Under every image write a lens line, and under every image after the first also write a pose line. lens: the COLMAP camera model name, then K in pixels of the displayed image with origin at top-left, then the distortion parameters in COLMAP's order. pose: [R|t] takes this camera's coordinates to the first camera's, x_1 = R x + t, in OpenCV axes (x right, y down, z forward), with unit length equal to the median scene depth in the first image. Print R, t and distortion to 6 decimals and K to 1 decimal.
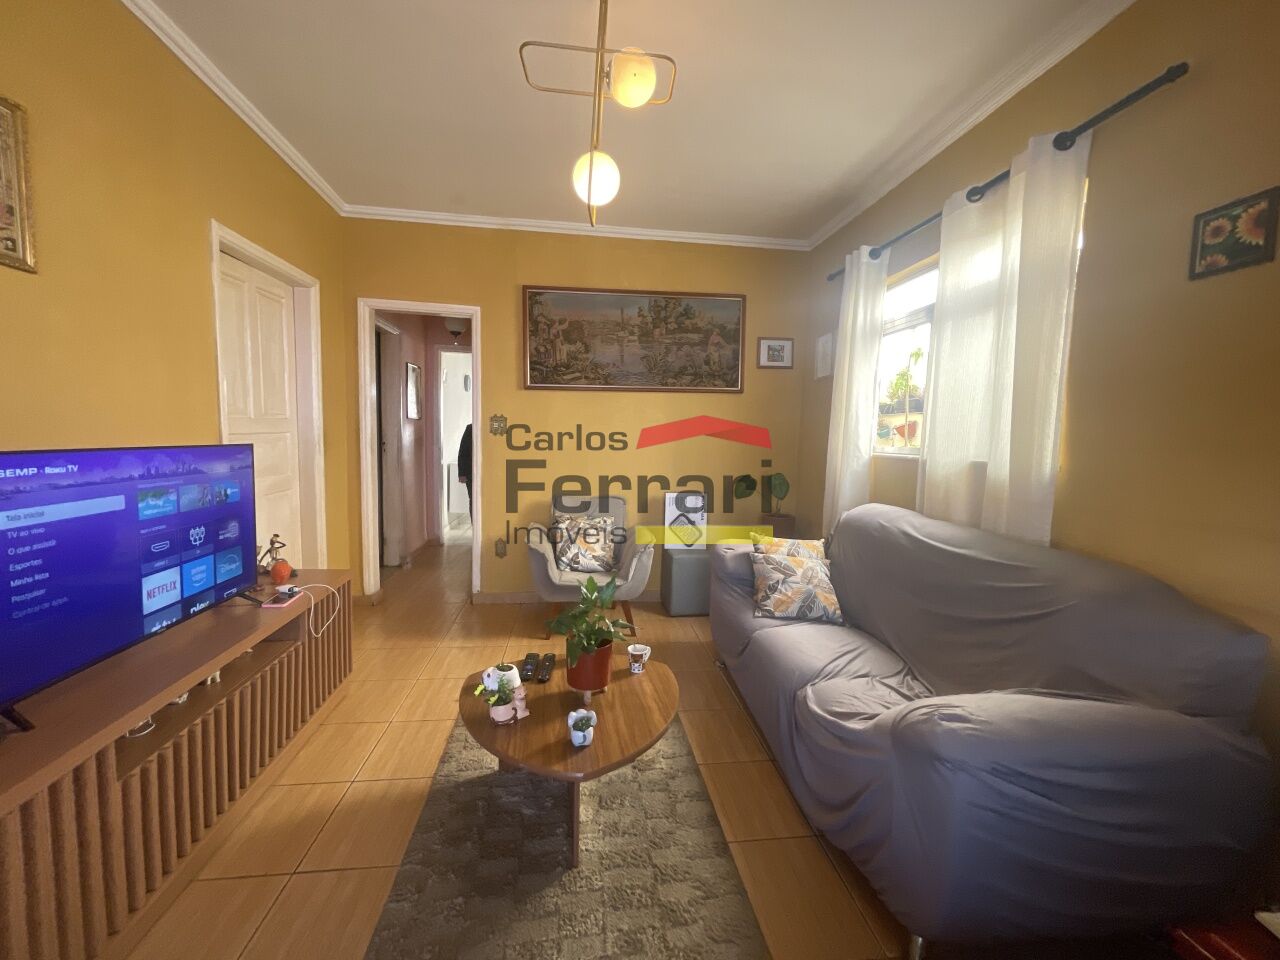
lens RADIAL K [[520.6, 0, 637.4], [0, 520.6, 475.6], [0, 0, 1]] dist [-0.000142, 0.000034]
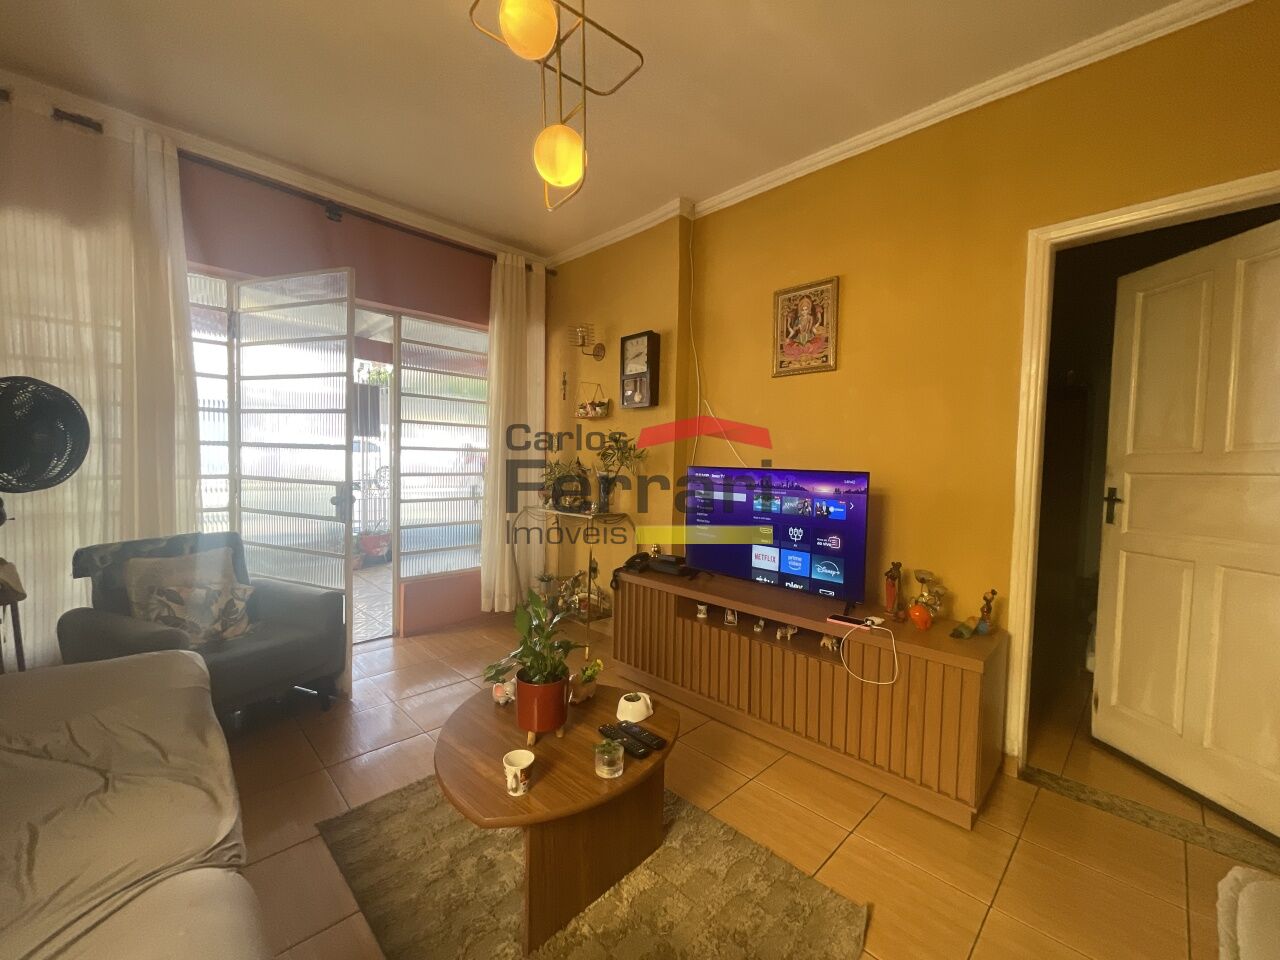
lens RADIAL K [[520.6, 0, 636.7], [0, 520.6, 483.7], [0, 0, 1]] dist [-0.000142, 0.000034]
pose [[-0.792674, -0.018750, -0.609357, 0.349810], [-0.093096, 0.991527, 0.090594, -0.106291], [0.602495, 0.128540, -0.787703, 1.841367]]
